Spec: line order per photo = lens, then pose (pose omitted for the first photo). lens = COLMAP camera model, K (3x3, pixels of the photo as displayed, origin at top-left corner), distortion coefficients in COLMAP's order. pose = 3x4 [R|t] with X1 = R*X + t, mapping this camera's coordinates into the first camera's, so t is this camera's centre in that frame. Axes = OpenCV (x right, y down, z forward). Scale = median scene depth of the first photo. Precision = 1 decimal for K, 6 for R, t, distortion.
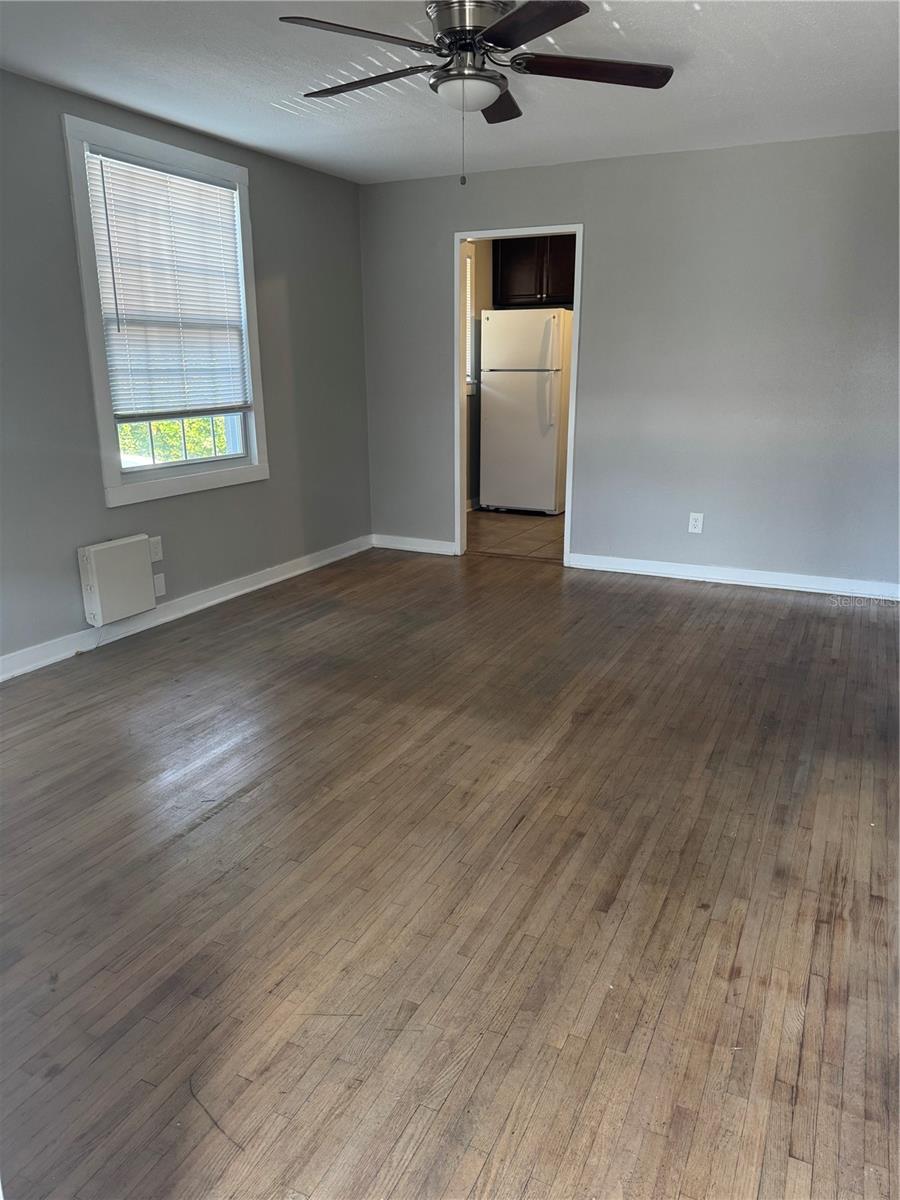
lens RADIAL K [[845.8, 0, 452.0], [0, 845.8, 602.6], [0, 0, 1]] dist [0.046637, -0.045019]
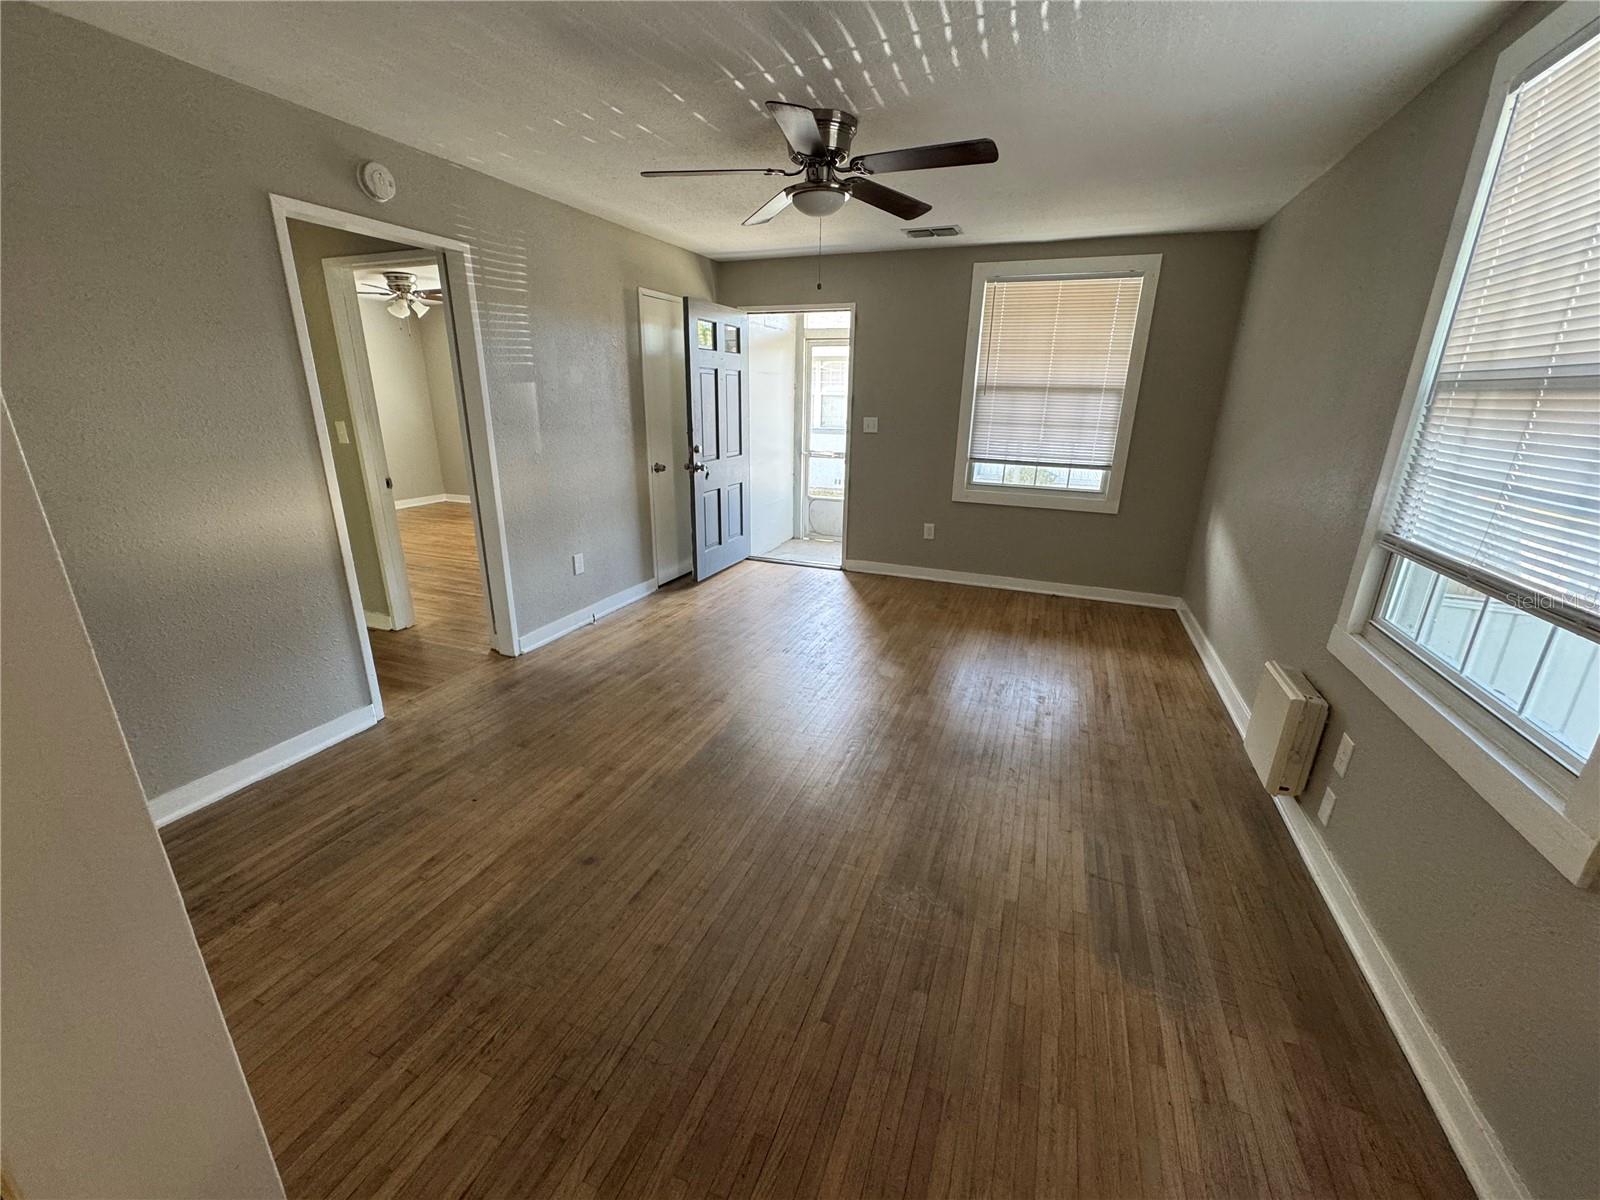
lens RADIAL K [[639.2, 0, 805.6], [0, 639.2, 598.1], [0, 0, 1]] dist [0.004587, 0.001011]
pose [[-0.996229, 0.011152, -0.086045, 0.092704], [-0.038131, 0.834530, 0.549642, -0.474797], [0.077937, 0.550850, -0.830957, 1.543826]]
